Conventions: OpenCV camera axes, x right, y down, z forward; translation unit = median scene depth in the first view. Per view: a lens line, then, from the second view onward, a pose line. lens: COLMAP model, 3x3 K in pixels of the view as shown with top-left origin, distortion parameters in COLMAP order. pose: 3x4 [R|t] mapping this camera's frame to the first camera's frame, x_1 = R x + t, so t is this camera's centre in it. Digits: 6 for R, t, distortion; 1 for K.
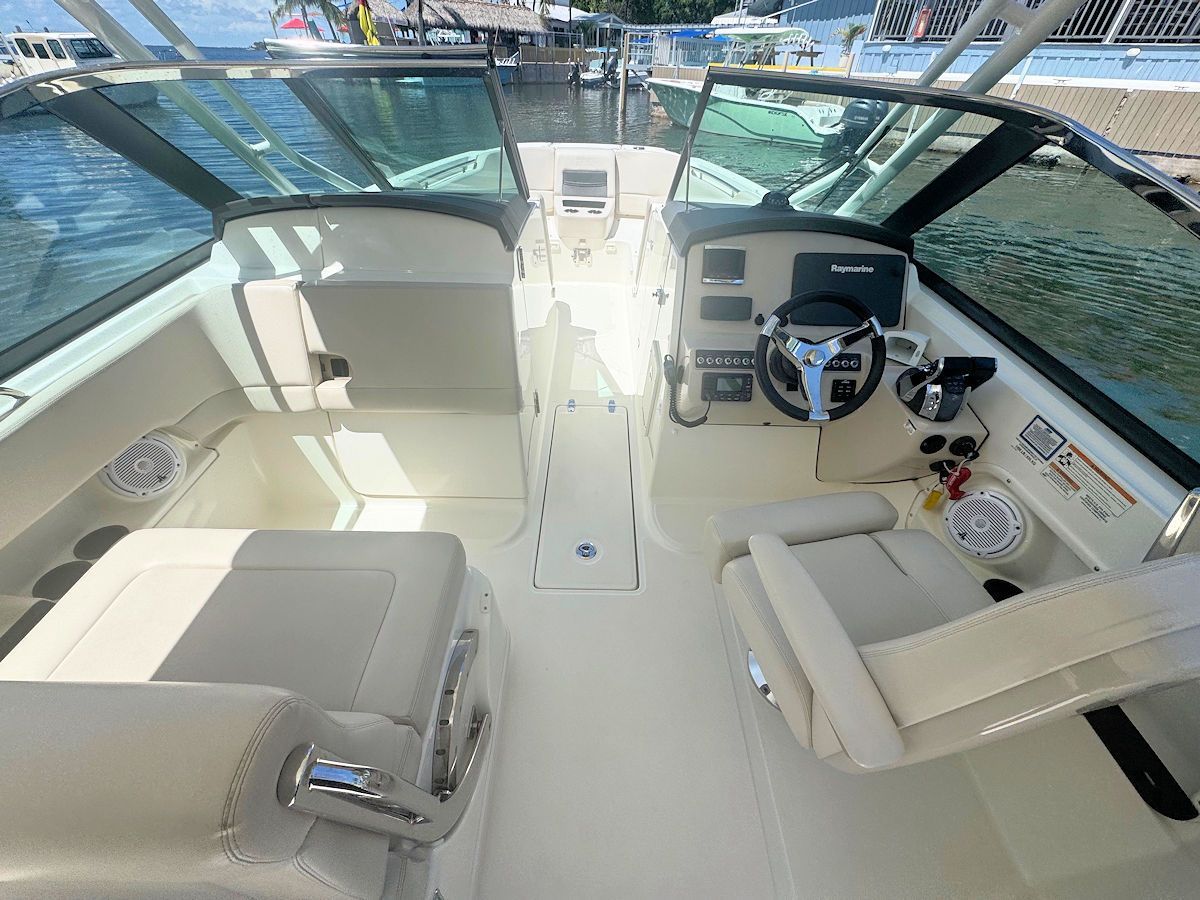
lens RADIAL K [[479.7, 0, 600.0], [0, 479.7, 450.0], [0, 0, 1]] dist [-0.000750, -0.000746]
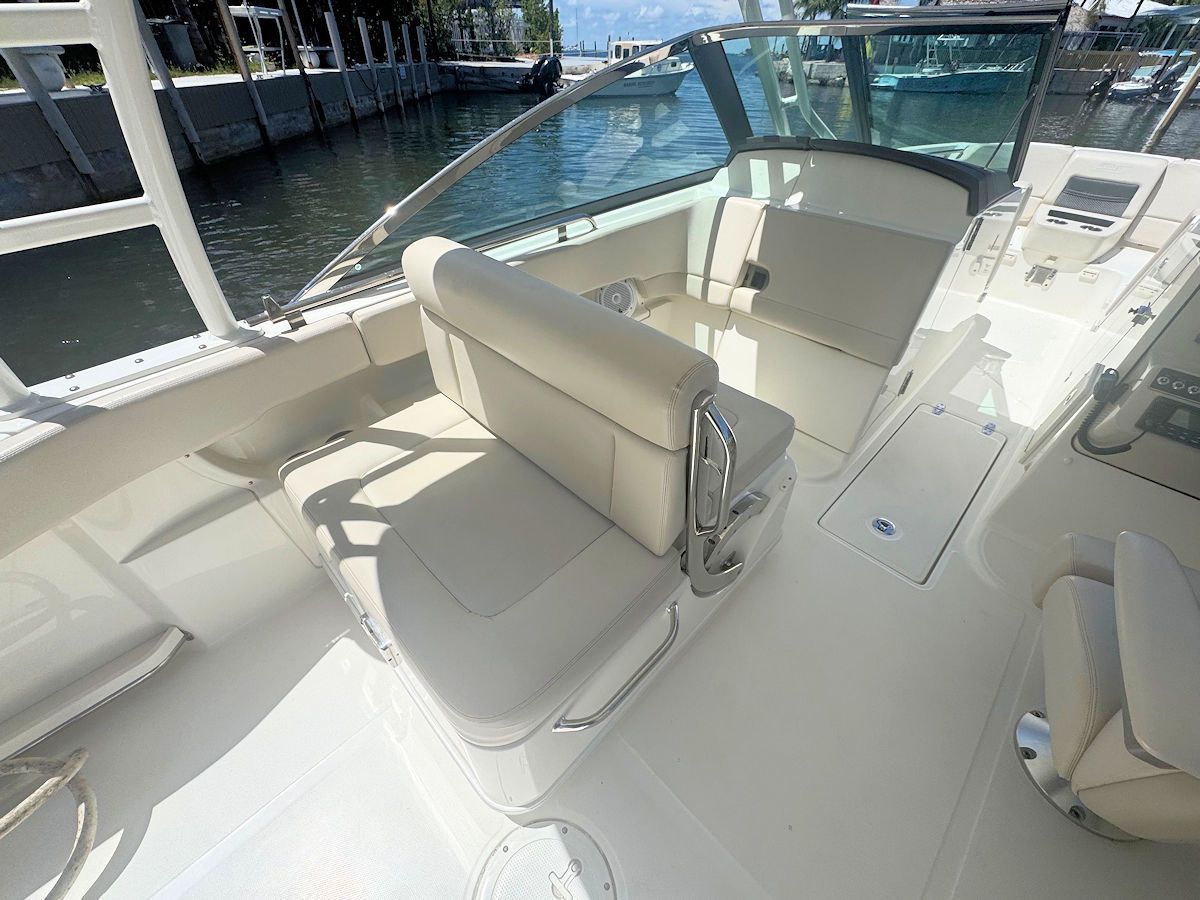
lens RADIAL K [[479.7, 0, 600.0], [0, 479.7, 450.0], [0, 0, 1]] dist [-0.000750, -0.000746]
pose [[0.706378, 0.450104, -0.546293, 0.030106], [-0.452976, 0.880501, 0.139751, 0.223106], [0.543914, 0.148741, 0.825853, -0.159343]]
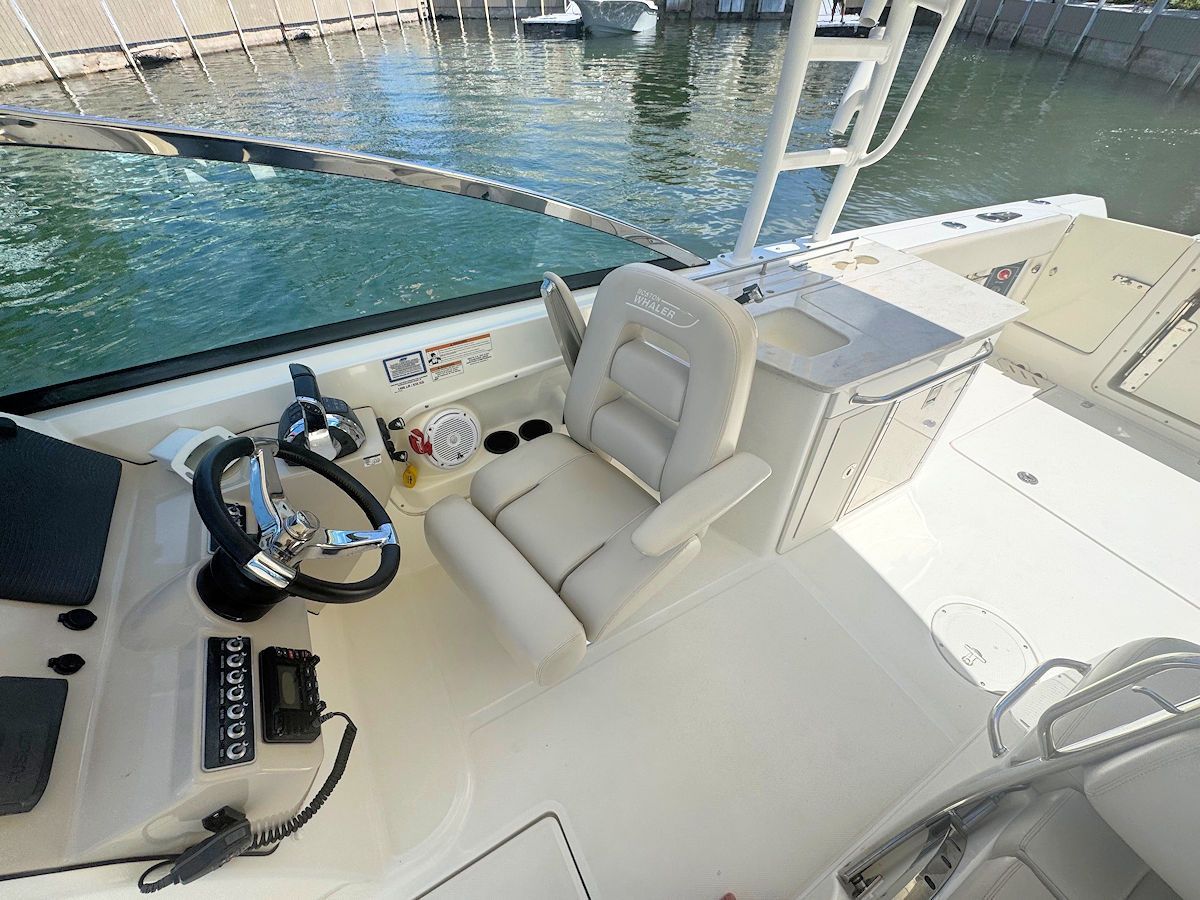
lens RADIAL K [[479.7, 0, 600.0], [0, 479.7, 450.0], [0, 0, 1]] dist [-0.000750, -0.000746]
pose [[-0.489770, -0.630149, 0.602526, -0.048476], [0.550730, 0.312143, 0.774121, -0.415030], [-0.675886, 0.710970, 0.194164, 0.459591]]
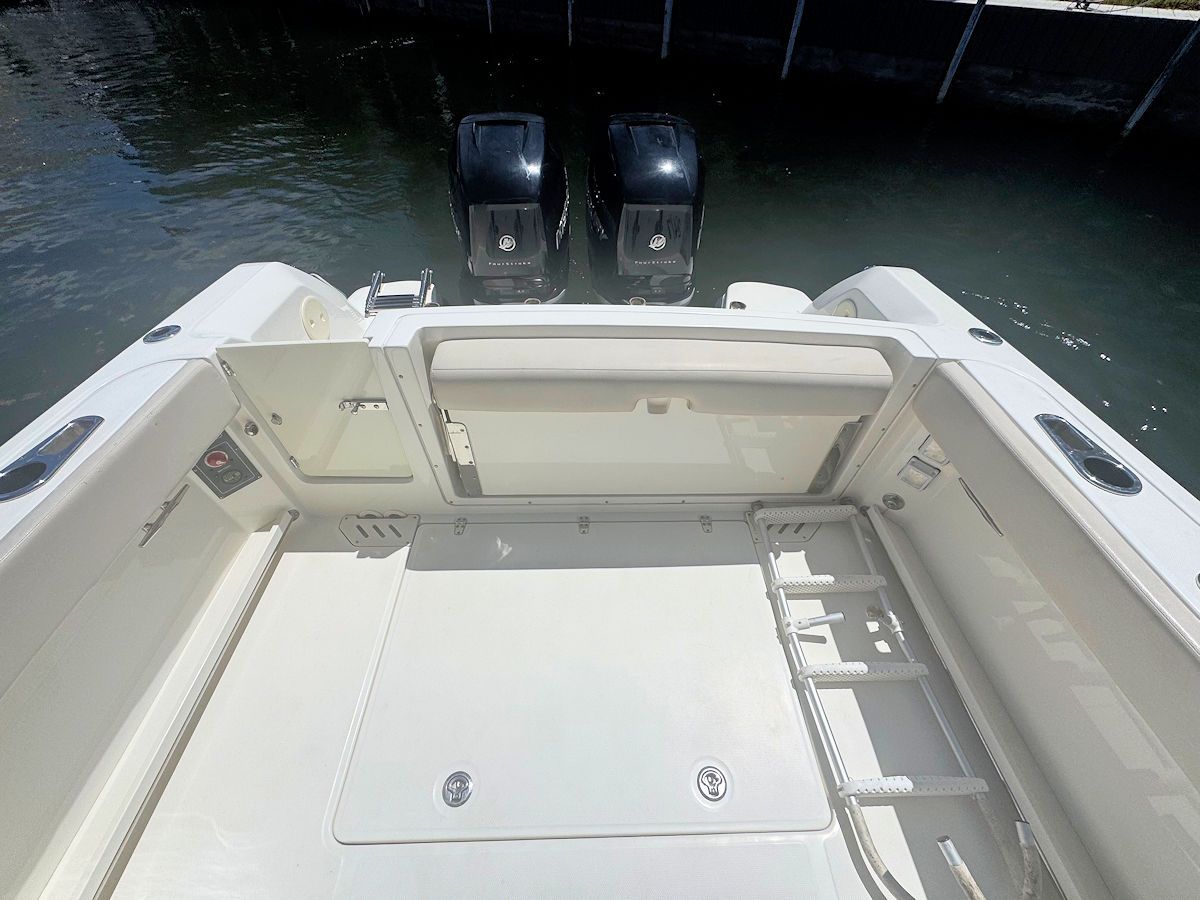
lens RADIAL K [[466.0, 0, 600.0], [0, 466.0, 450.0], [0, 0, 1]] dist [-0.007953, -0.000105]
pose [[-0.998730, -0.005534, -0.050077, -0.076747], [-0.050248, 0.037028, 0.998050, 0.481830], [-0.003669, 0.999299, -0.037259, -0.588581]]
